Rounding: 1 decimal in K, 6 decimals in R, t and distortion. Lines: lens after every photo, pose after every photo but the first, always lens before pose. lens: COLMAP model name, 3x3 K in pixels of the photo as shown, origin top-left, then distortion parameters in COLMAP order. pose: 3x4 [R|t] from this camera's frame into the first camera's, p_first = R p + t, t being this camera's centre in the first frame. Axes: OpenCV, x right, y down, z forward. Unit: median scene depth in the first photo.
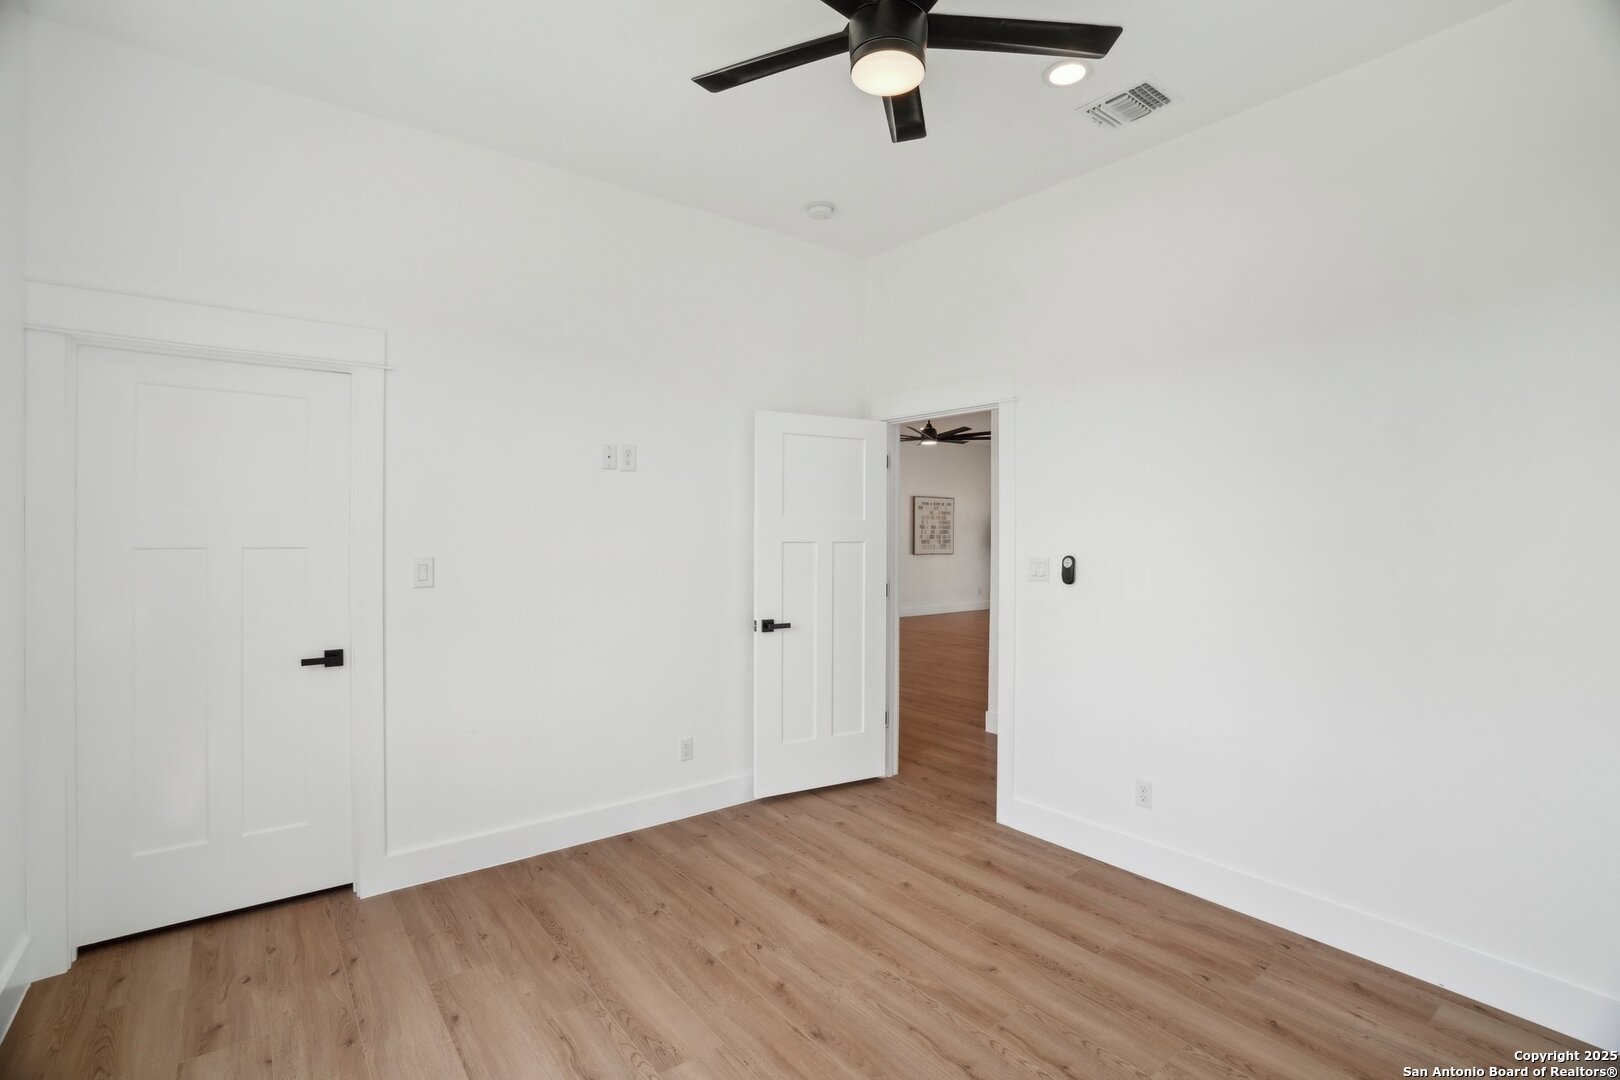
lens RADIAL K [[746.5, 0, 807.3], [0, 746.5, 530.1], [0, 0, 1]] dist [-0.067614, 0.025044]
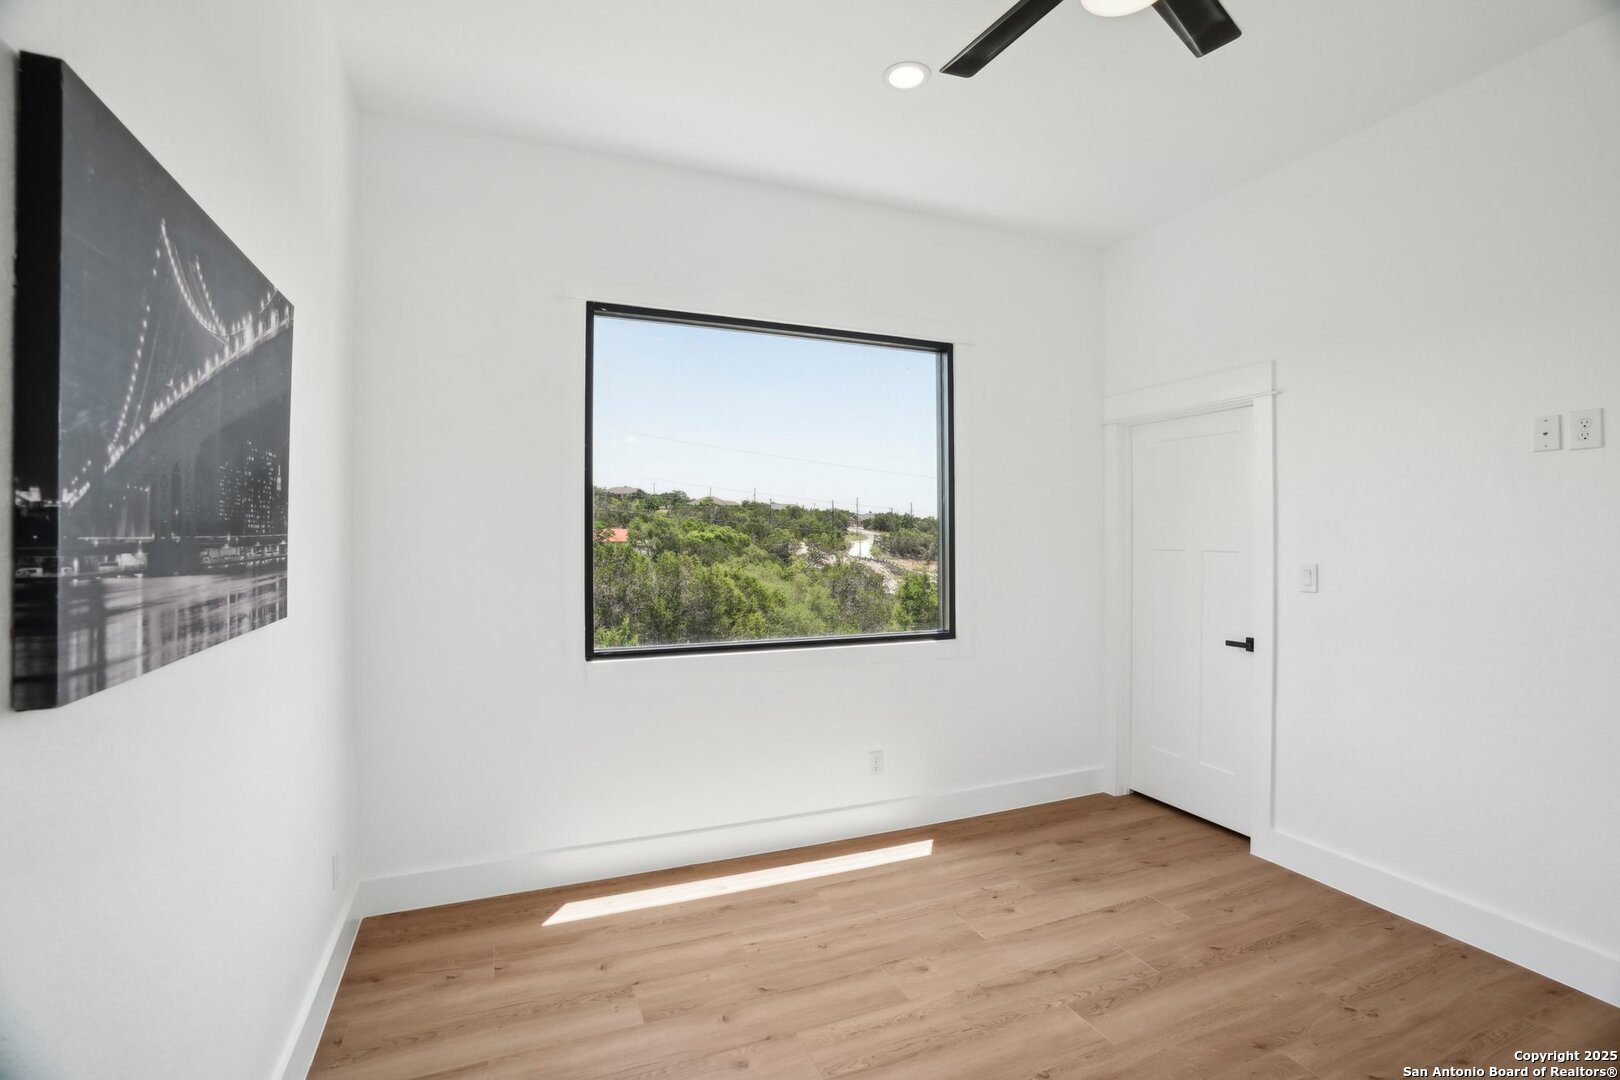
lens RADIAL K [[746.5, 0, 807.3], [0, 746.5, 530.1], [0, 0, 1]] dist [-0.067614, 0.025044]
pose [[-0.267812, -0.012122, -0.963395, 0.727774], [-0.001642, 0.999925, -0.012125, 0.003146], [0.963470, -0.001665, -0.267812, 0.639959]]
